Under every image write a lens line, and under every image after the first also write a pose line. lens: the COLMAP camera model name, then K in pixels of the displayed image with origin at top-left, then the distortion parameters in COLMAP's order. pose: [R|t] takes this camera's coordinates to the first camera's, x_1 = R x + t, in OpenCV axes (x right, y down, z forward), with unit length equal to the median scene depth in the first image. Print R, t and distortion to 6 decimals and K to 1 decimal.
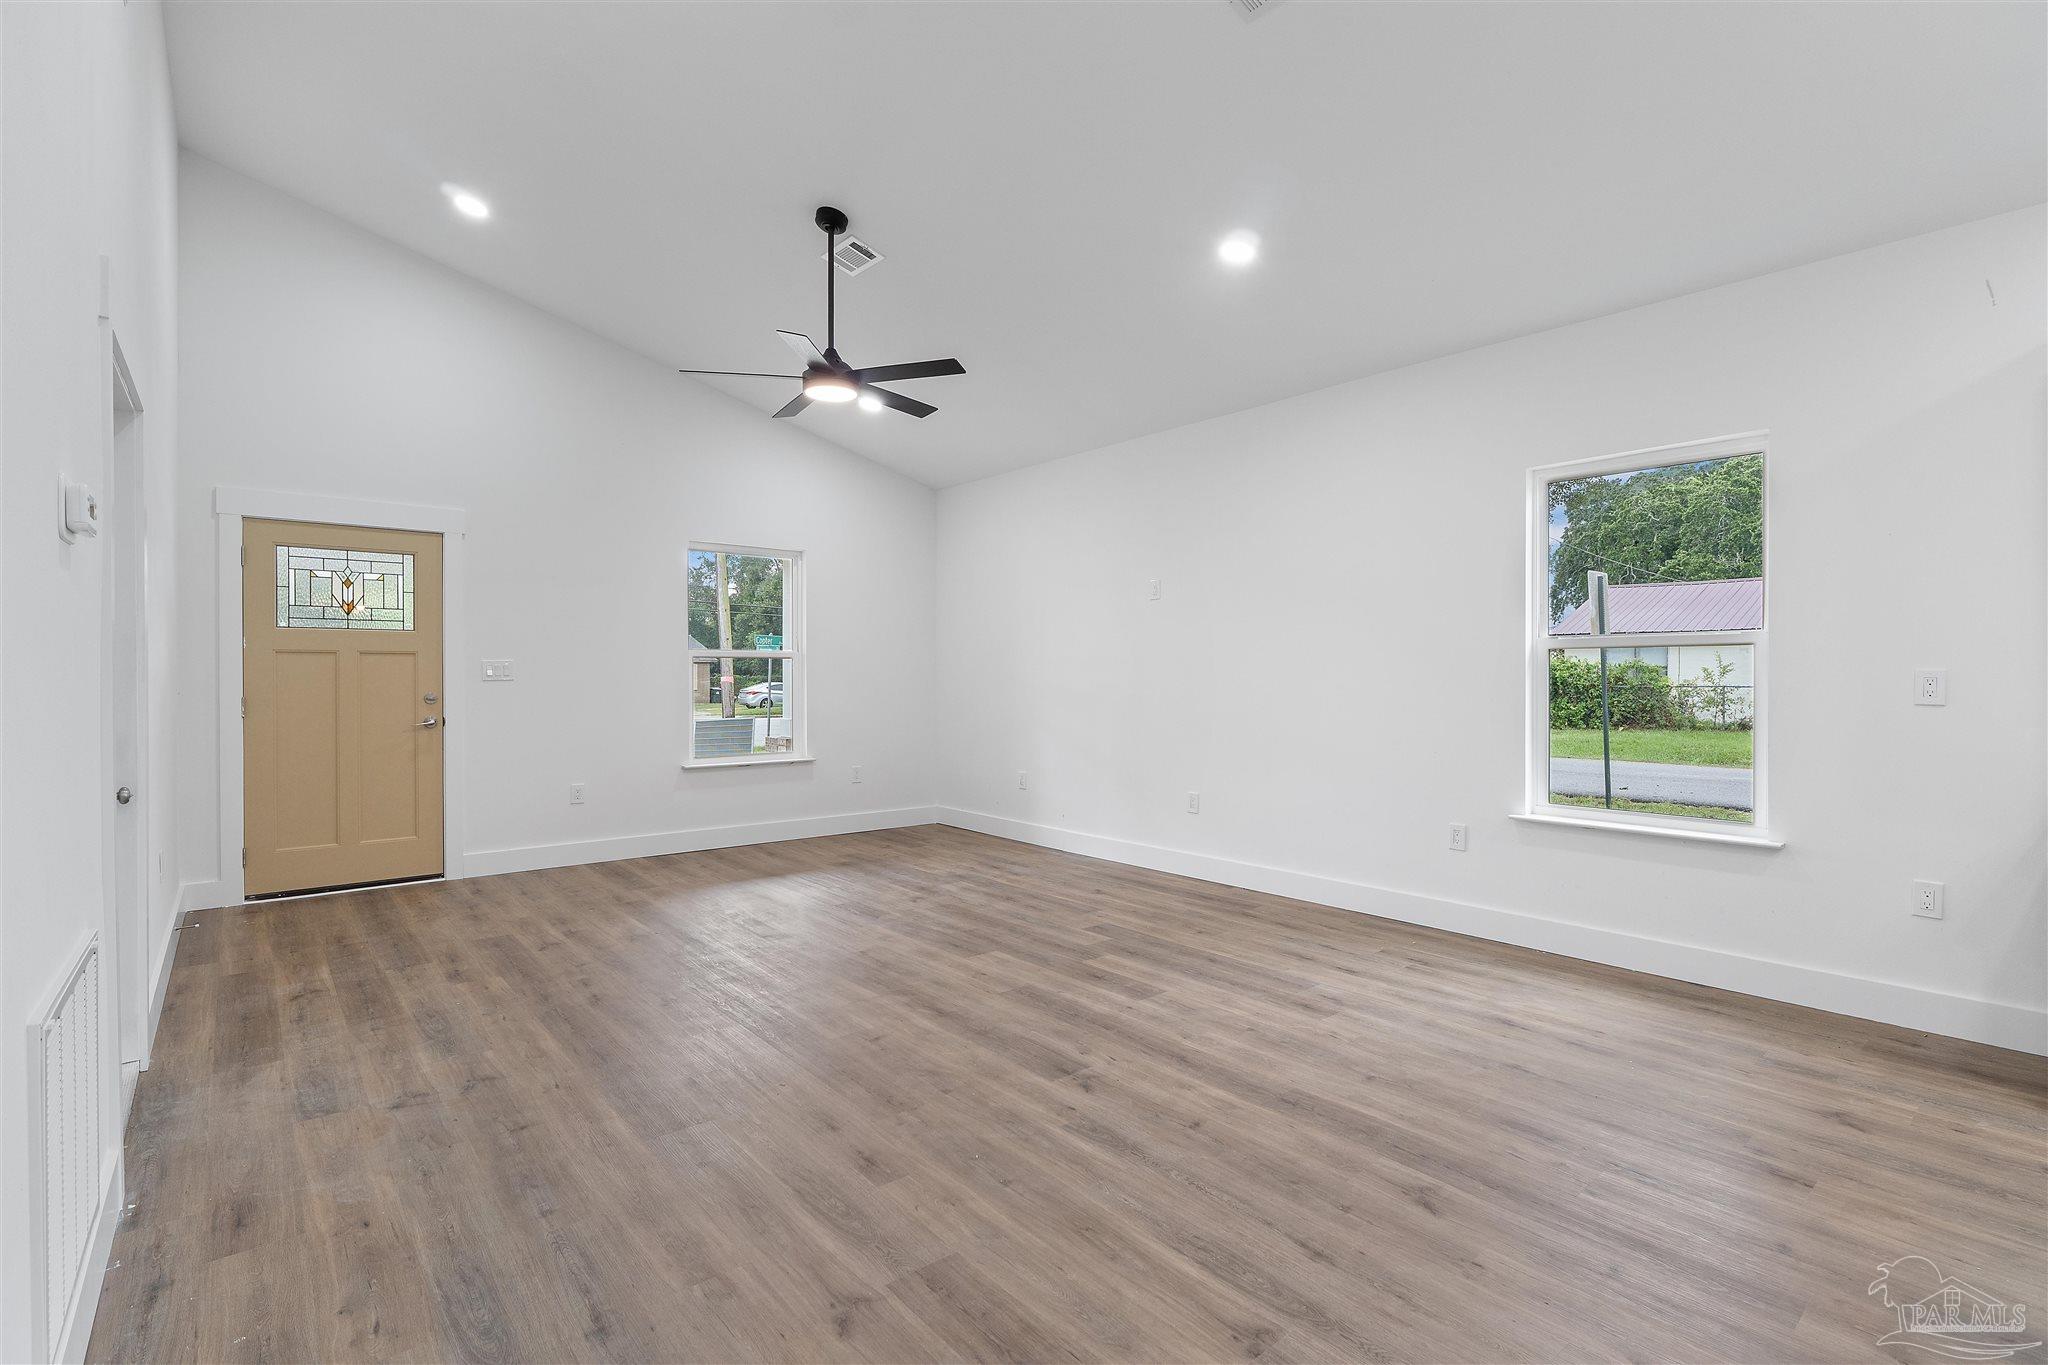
lens RADIAL K [[940.5, 0, 1017.9], [0, 940.5, 678.1], [0, 0, 1]] dist [-0.004956, -0.000460]
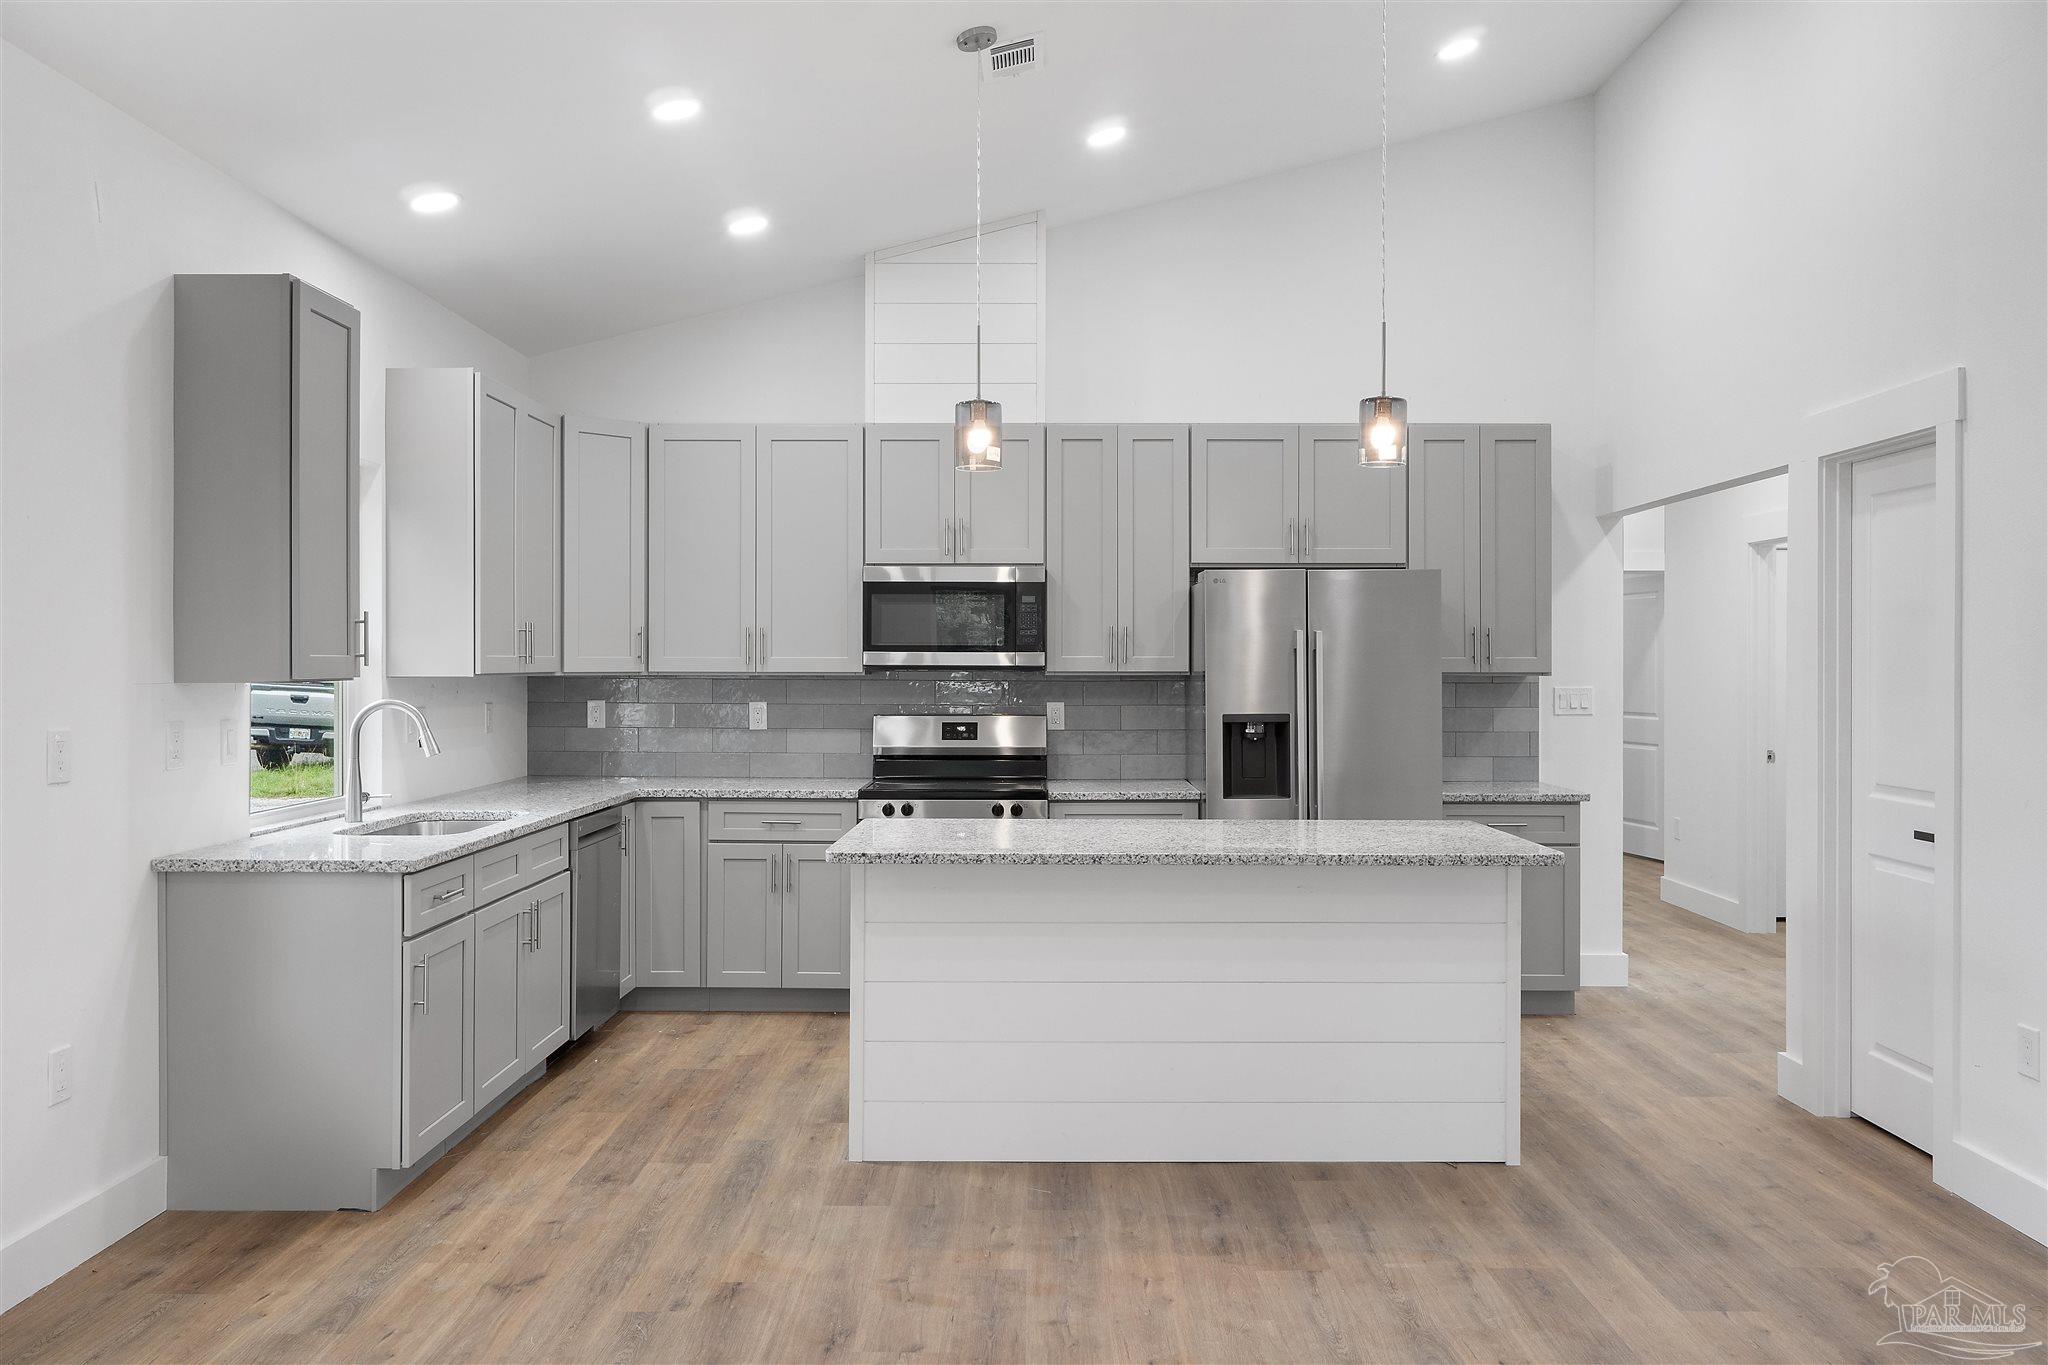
lens RADIAL K [[1570.7, 0, 1037.4], [0, 1570.7, 677.5], [0, 0, 1]] dist [-0.002708, -0.002604]
pose [[-0.776926, -0.008057, 0.629540, -0.238849], [-0.001241, 0.999936, 0.011266, -0.053482], [-0.629590, 0.007972, -0.776886, 1.290990]]
